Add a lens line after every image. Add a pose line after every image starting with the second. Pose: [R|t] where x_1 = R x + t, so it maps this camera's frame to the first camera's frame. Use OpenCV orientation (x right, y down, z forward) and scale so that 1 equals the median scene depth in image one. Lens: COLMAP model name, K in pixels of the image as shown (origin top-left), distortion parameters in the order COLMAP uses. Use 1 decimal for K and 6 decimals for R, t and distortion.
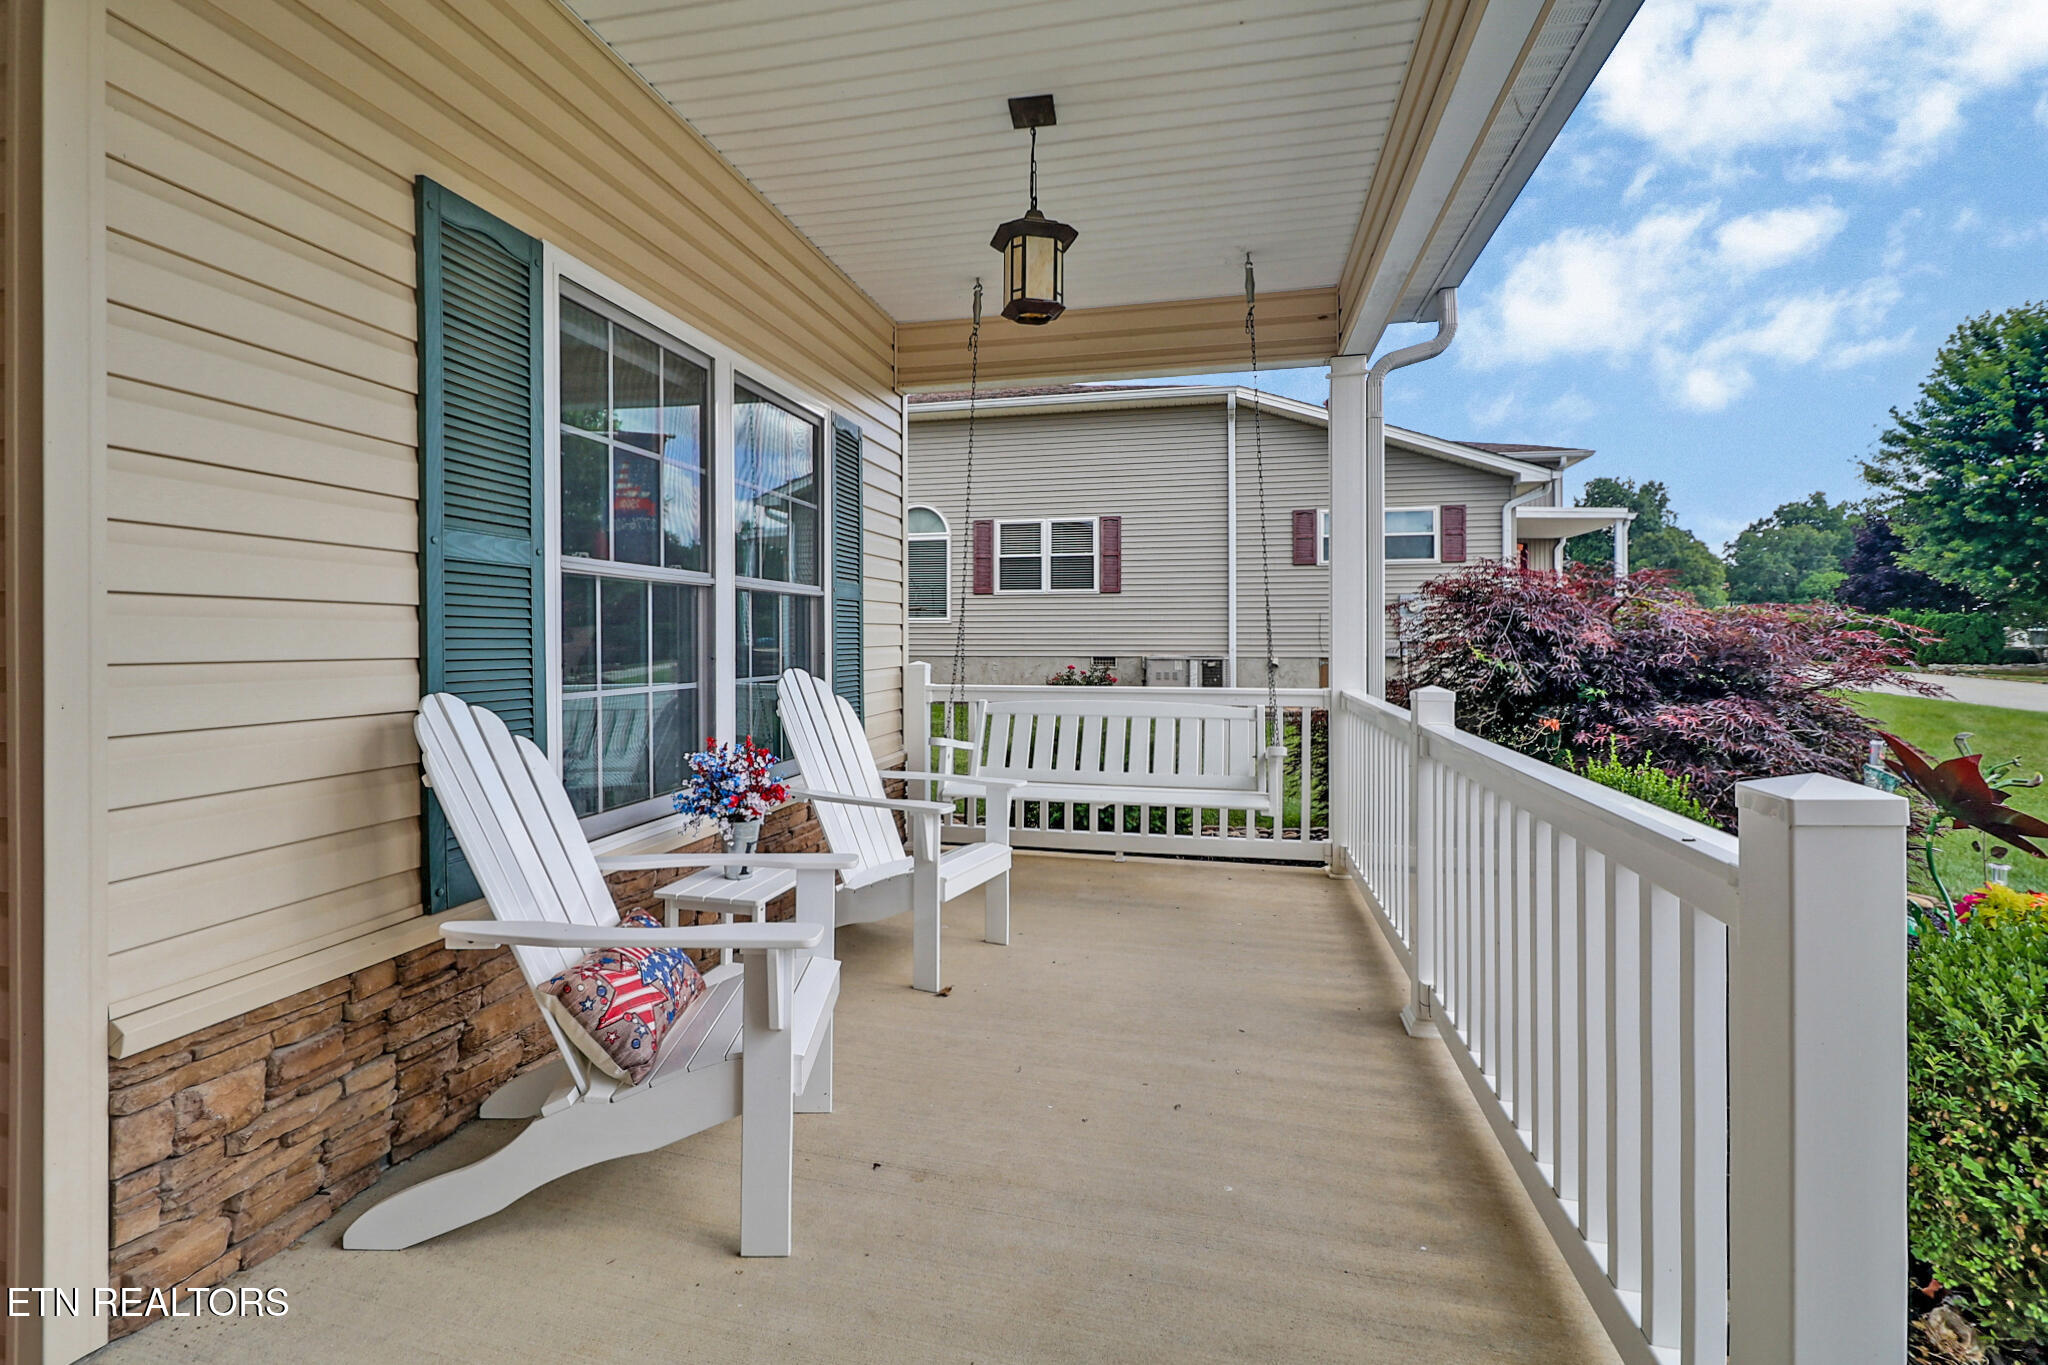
lens RADIAL K [[941.2, 0, 1007.1], [0, 941.2, 647.0], [0, 0, 1]] dist [0.000049, -0.013310]
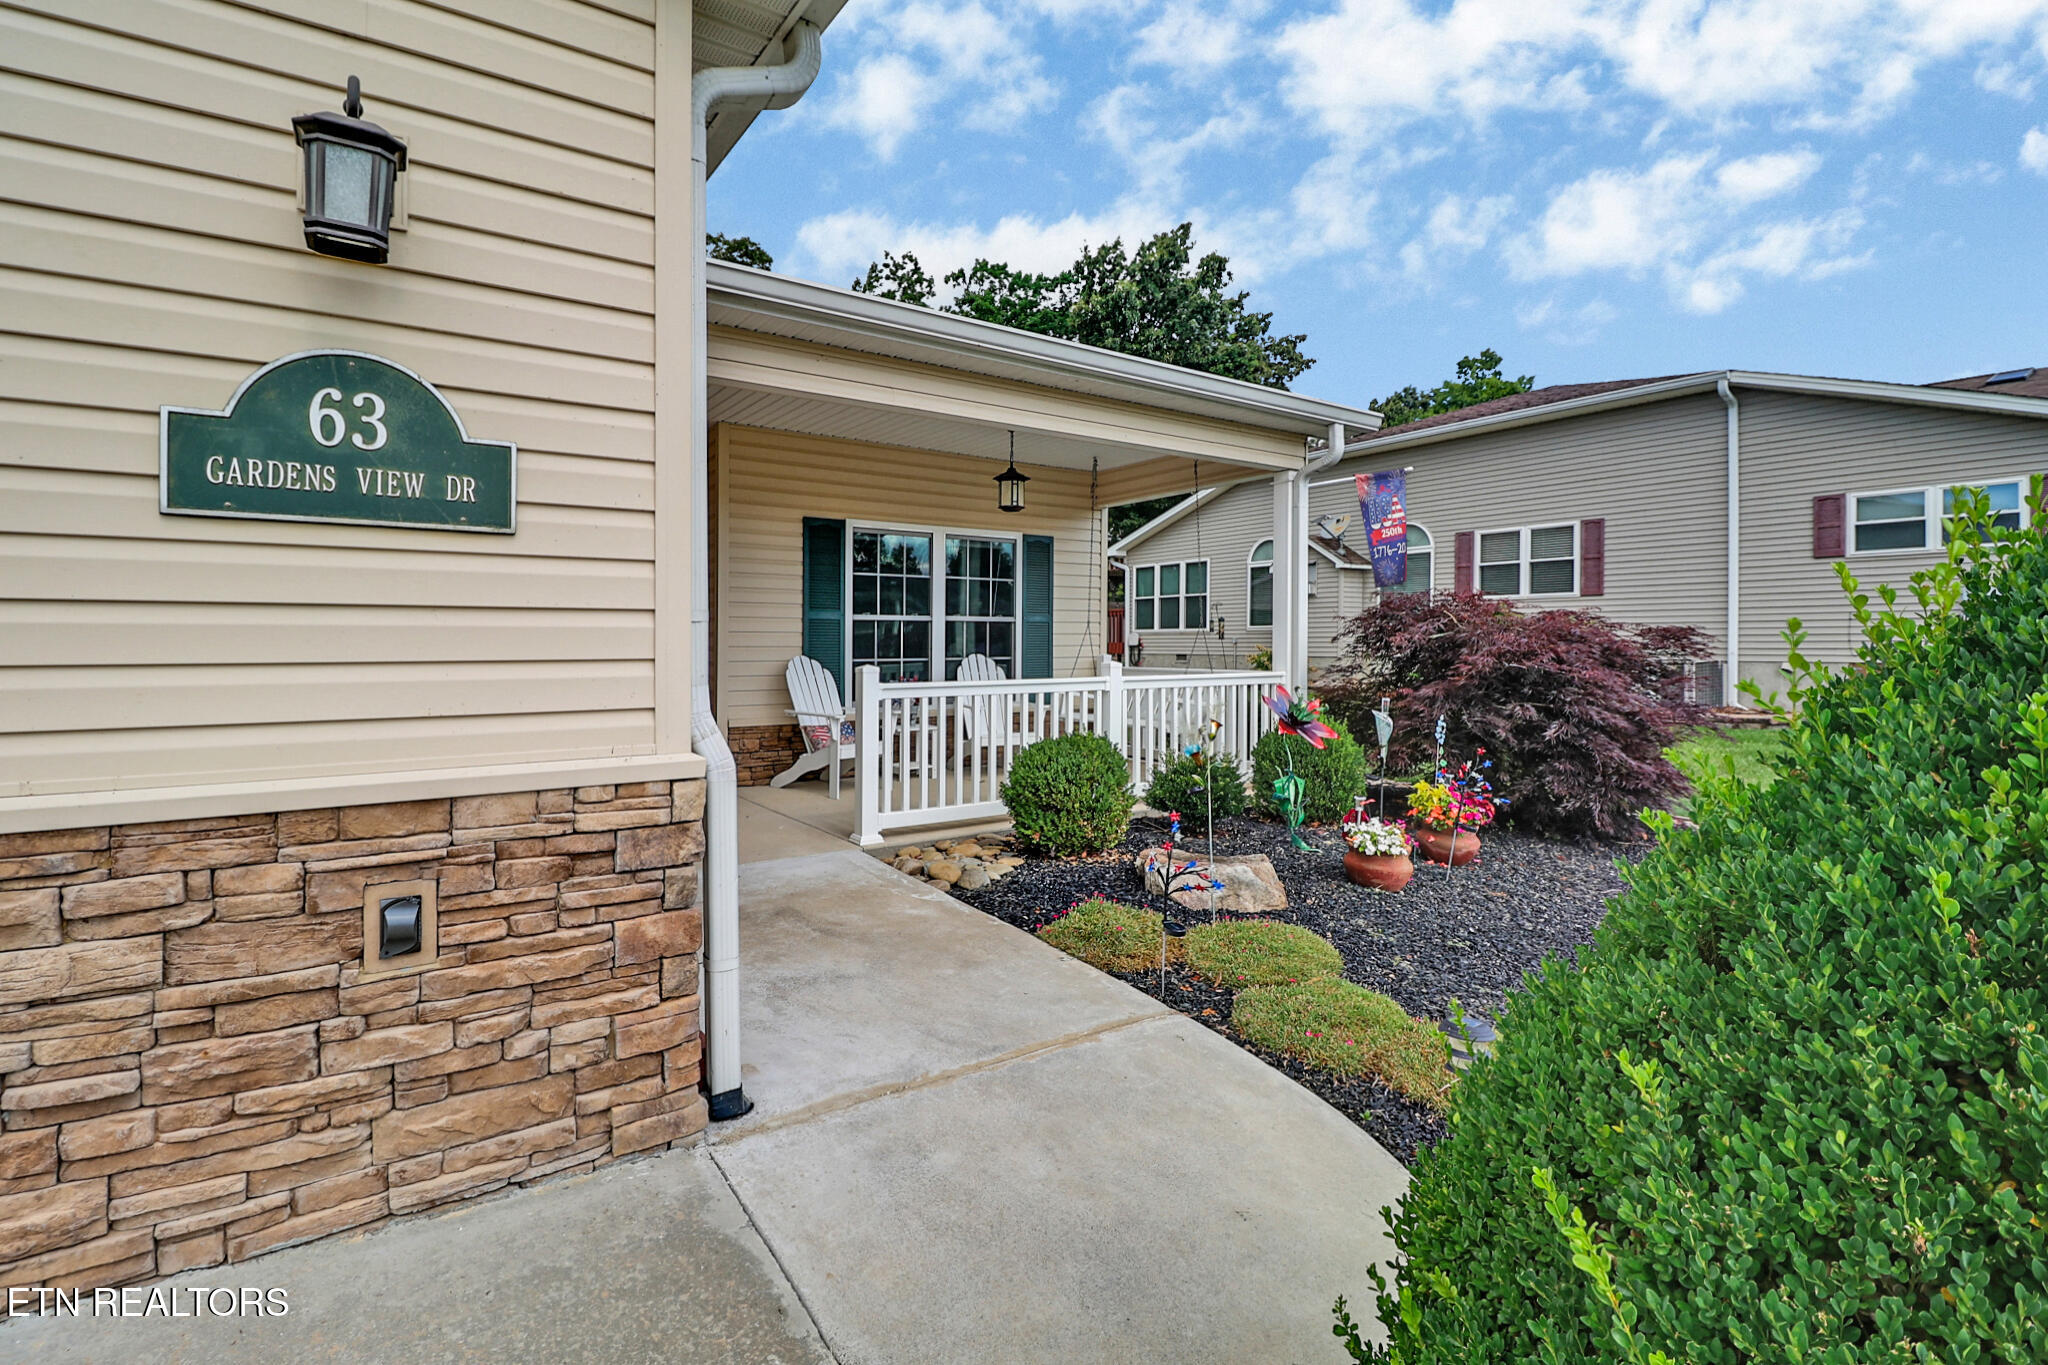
lens RADIAL K [[933.1, 0, 1012.1], [0, 933.1, 634.0], [0, 0, 1]] dist [0.002937, -0.012299]
pose [[0.745413, -0.004148, -0.666590, 2.157453], [-0.006456, 0.999889, -0.013442, 0.005467], [0.666572, 0.014324, 0.745303, -1.055912]]
